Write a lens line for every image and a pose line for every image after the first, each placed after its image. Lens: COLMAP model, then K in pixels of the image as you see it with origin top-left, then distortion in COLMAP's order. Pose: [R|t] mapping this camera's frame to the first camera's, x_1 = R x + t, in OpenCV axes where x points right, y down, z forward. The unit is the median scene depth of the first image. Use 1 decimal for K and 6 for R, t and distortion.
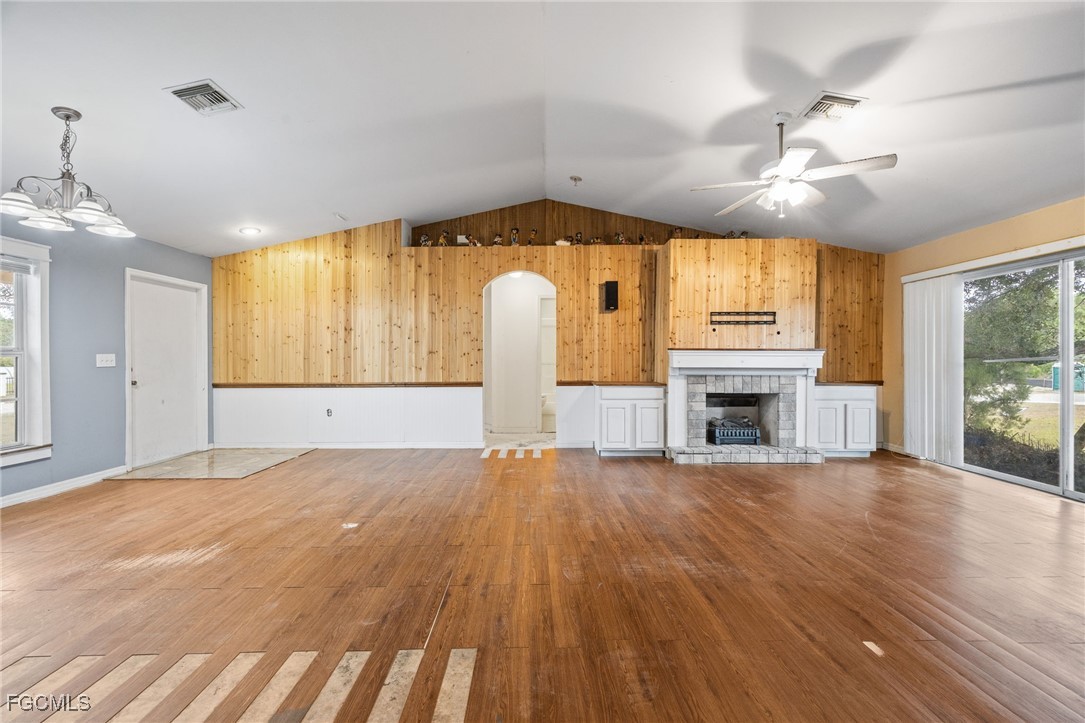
lens RADIAL K [[425.8, 0, 543.2], [0, 425.8, 356.7], [0, 0, 1]] dist [0.001602, 0.000014]
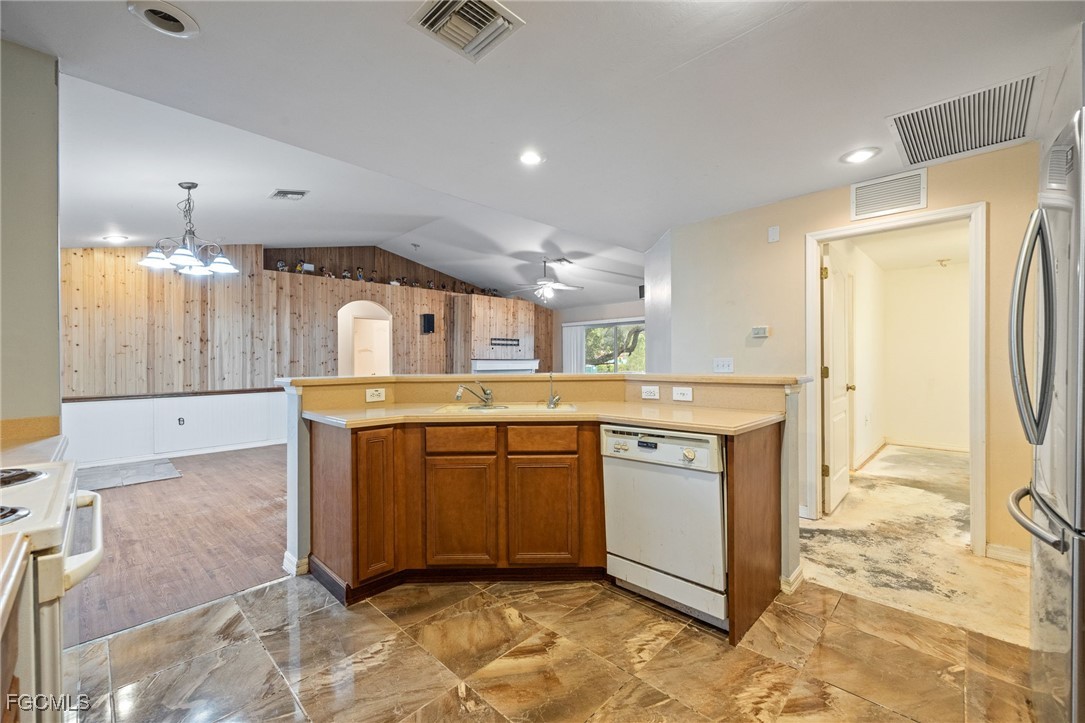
lens RADIAL K [[442.7, 0, 554.1], [0, 442.7, 360.1], [0, 0, 1]] dist [0.000478, -0.000017]
pose [[0.683125, -0.002171, 0.730298, -0.673815], [0.004291, 0.999990, -0.001042, -0.010303], [-0.730289, 0.003846, 0.683128, -0.383173]]
